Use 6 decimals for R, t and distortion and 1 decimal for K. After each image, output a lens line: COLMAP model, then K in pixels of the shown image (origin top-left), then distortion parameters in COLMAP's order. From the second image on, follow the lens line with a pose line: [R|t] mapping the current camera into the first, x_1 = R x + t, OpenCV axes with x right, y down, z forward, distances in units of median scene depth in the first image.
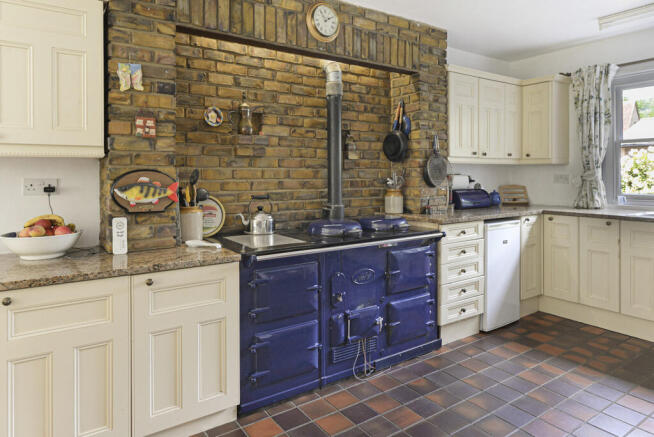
lens RADIAL K [[424.6, 0, 332.8], [0, 424.6, 177.0], [0, 0, 1]] dist [0.008968, 0.001423]
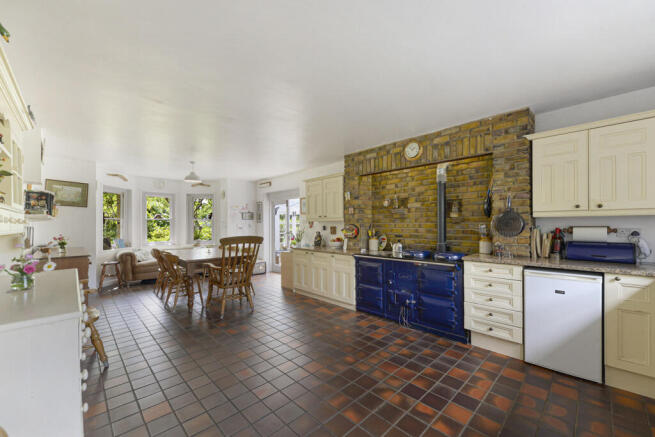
lens RADIAL K [[263.7, 0, 328.3], [0, 263.7, 222.3], [0, 0, 1]] dist [-0.000210, 0.000048]
pose [[0.152759, -0.007873, -0.988232, 1.084189], [-0.004688, 0.999951, -0.008691, -0.010070], [0.988252, 0.005961, 0.152714, 0.387082]]
